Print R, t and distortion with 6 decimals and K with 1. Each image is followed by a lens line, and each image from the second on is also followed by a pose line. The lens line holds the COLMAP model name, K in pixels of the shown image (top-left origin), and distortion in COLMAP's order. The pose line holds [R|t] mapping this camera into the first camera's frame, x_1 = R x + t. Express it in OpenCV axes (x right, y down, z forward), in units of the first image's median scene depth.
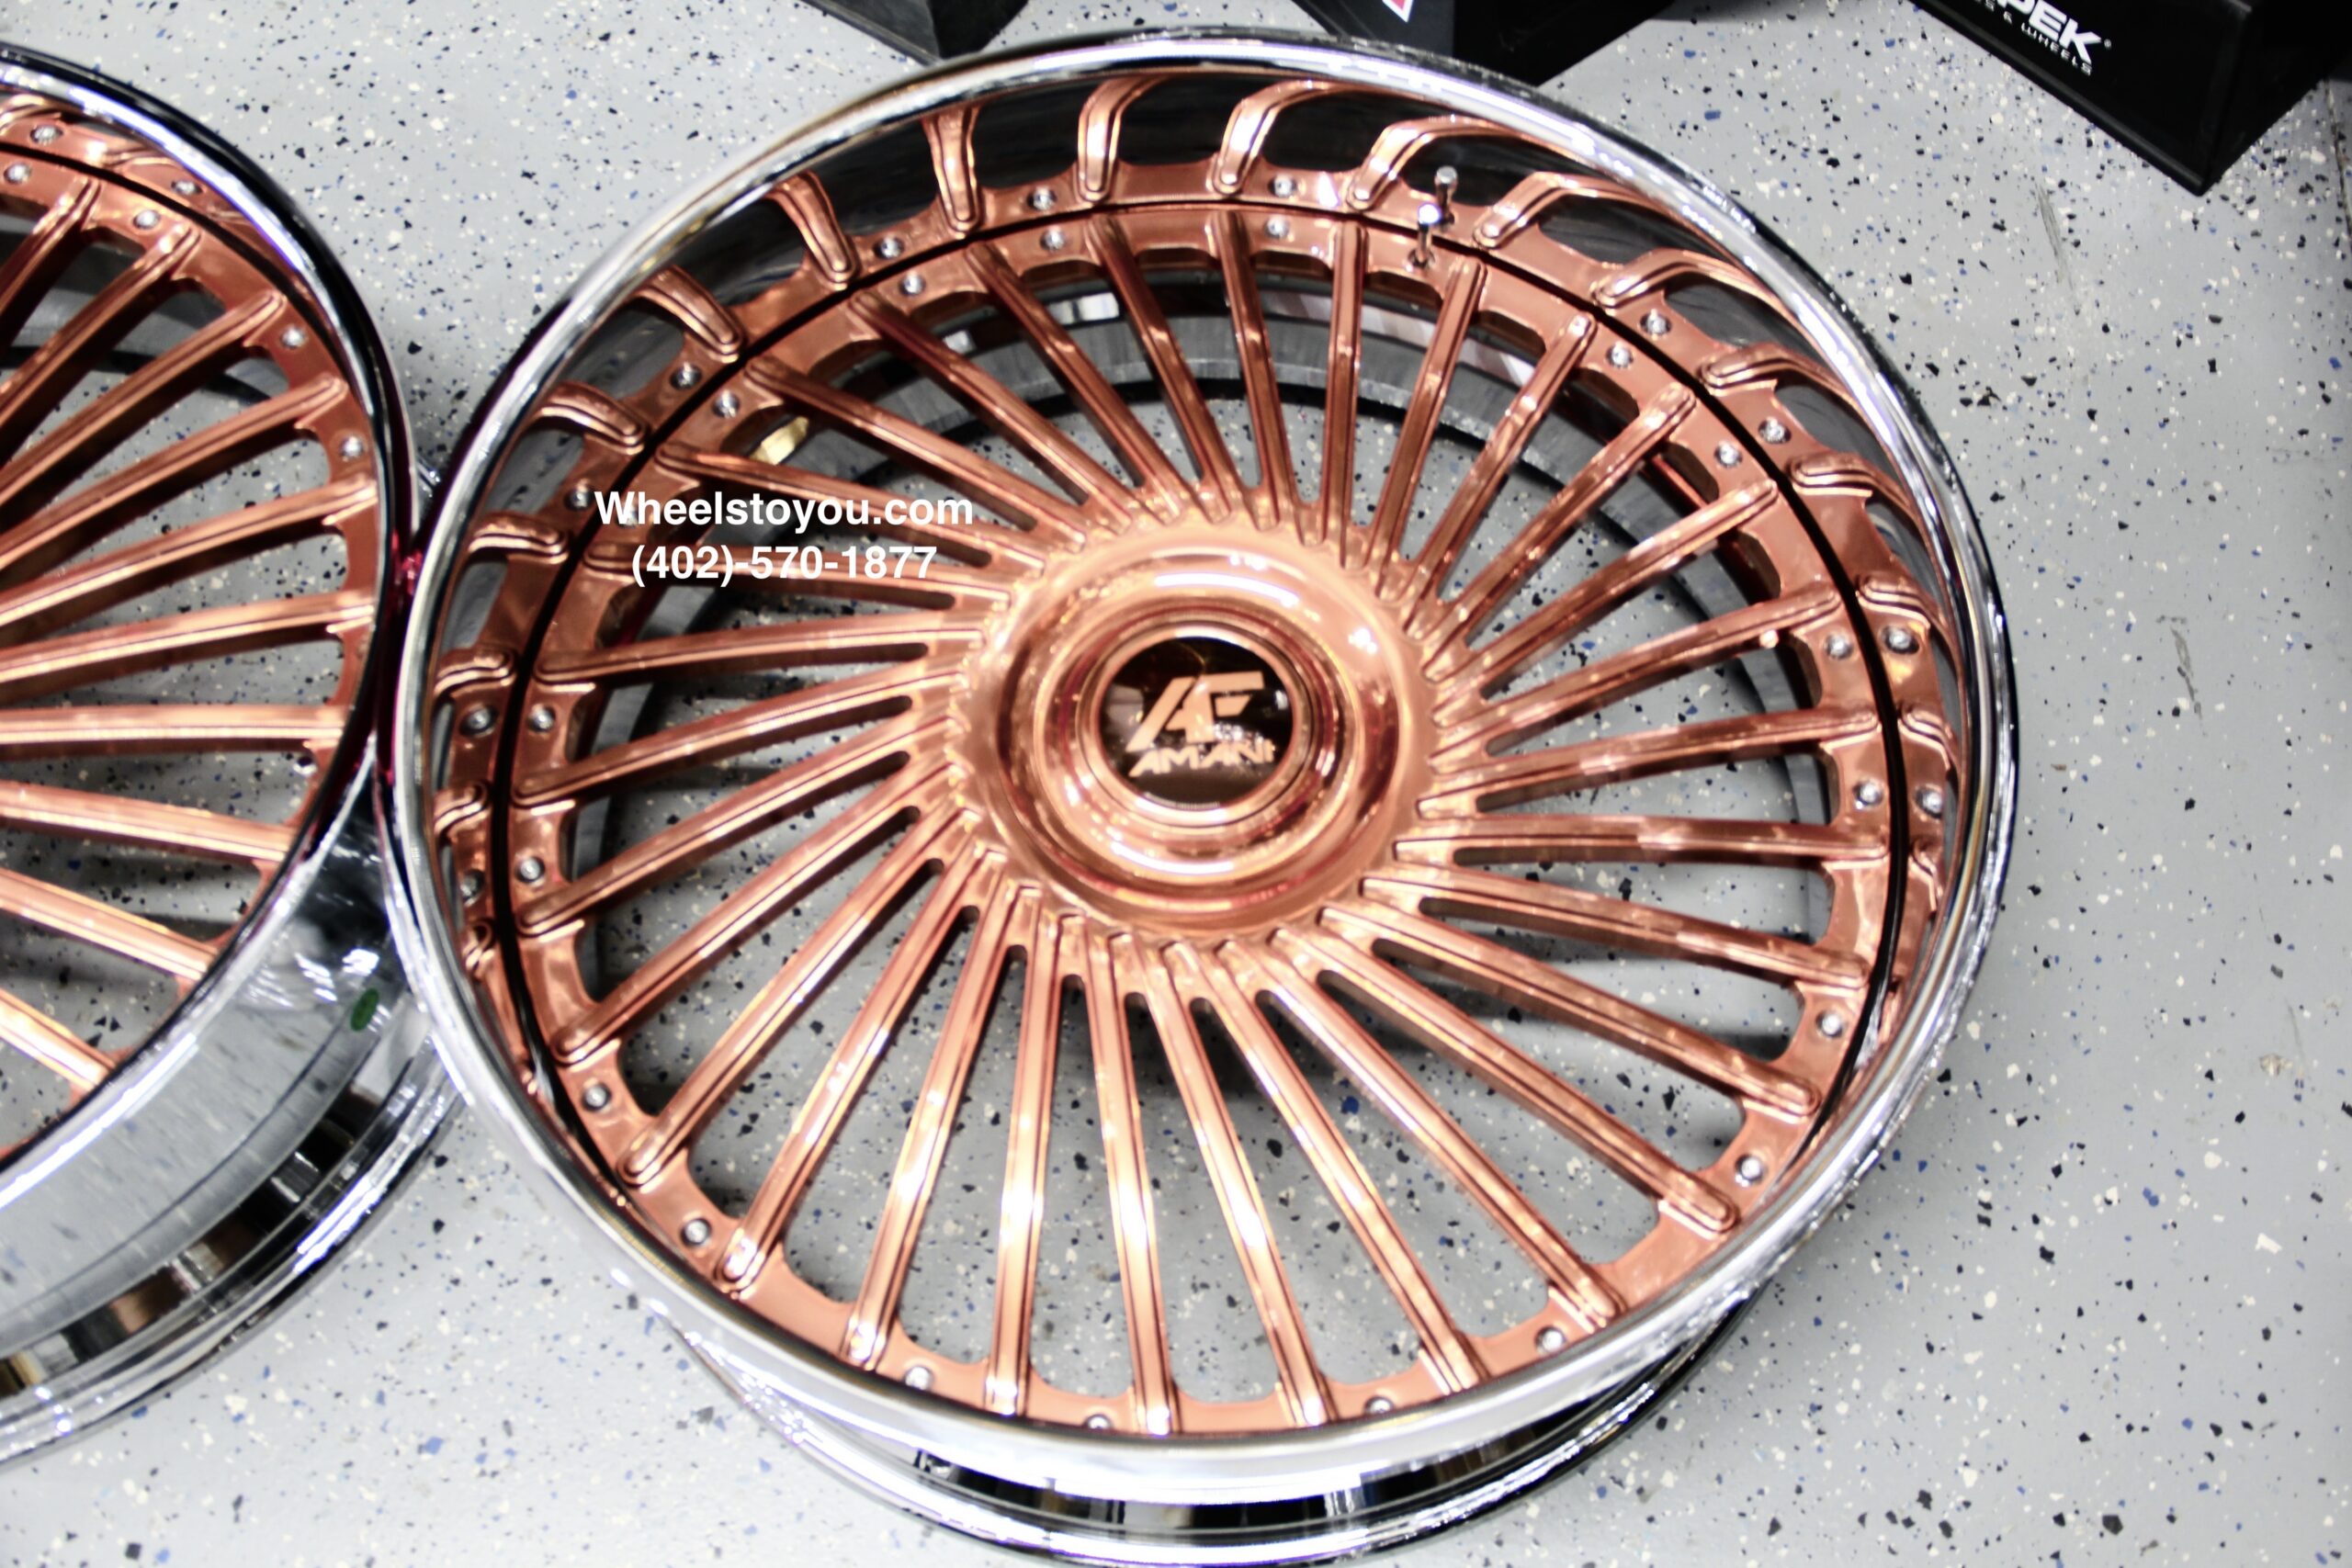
lens RADIAL K [[2378.3, 0, 1208.9], [0, 2378.3, 812.1], [0, 0, 1]] dist [-0.107871, 0.250889]
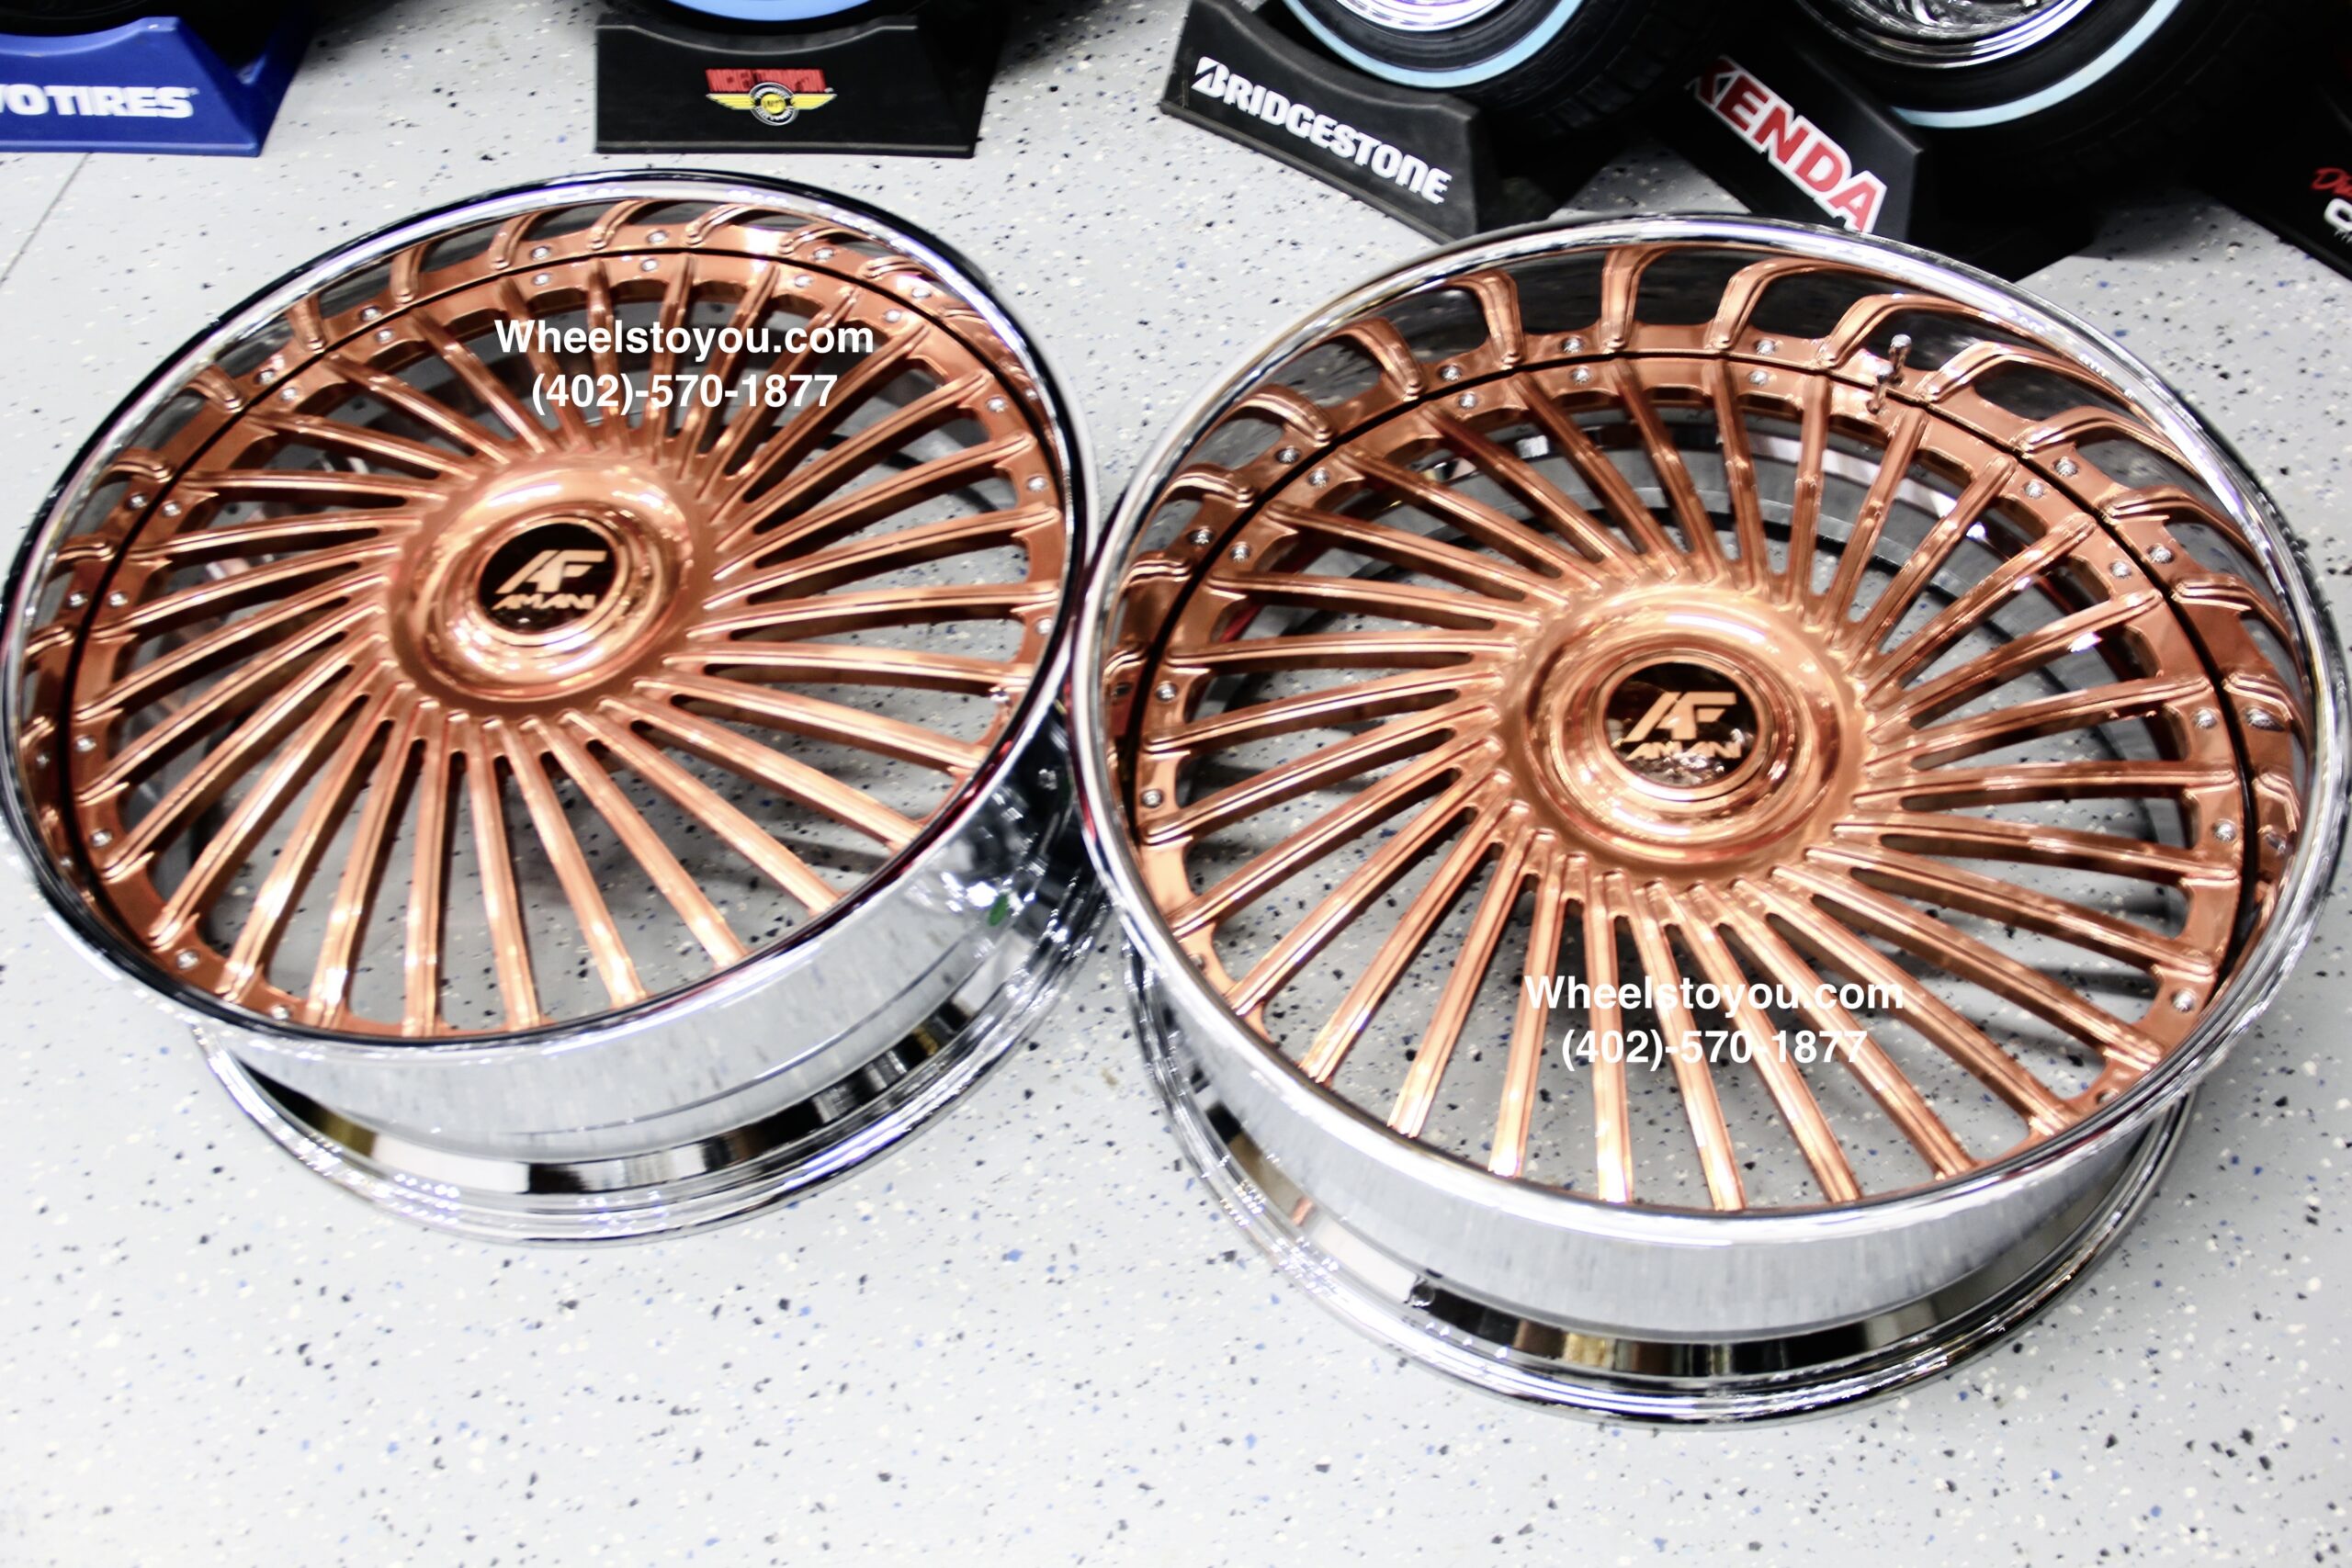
lens RADIAL K [[2378.3, 0, 1208.9], [0, 2378.3, 812.1], [0, 0, 1]] dist [-0.107871, 0.250889]
pose [[0.985458, 0.084840, -0.147226, -0.058335], [-0.102797, 0.987560, -0.118986, 0.169866], [0.135300, 0.132390, 0.981920, -0.257404]]
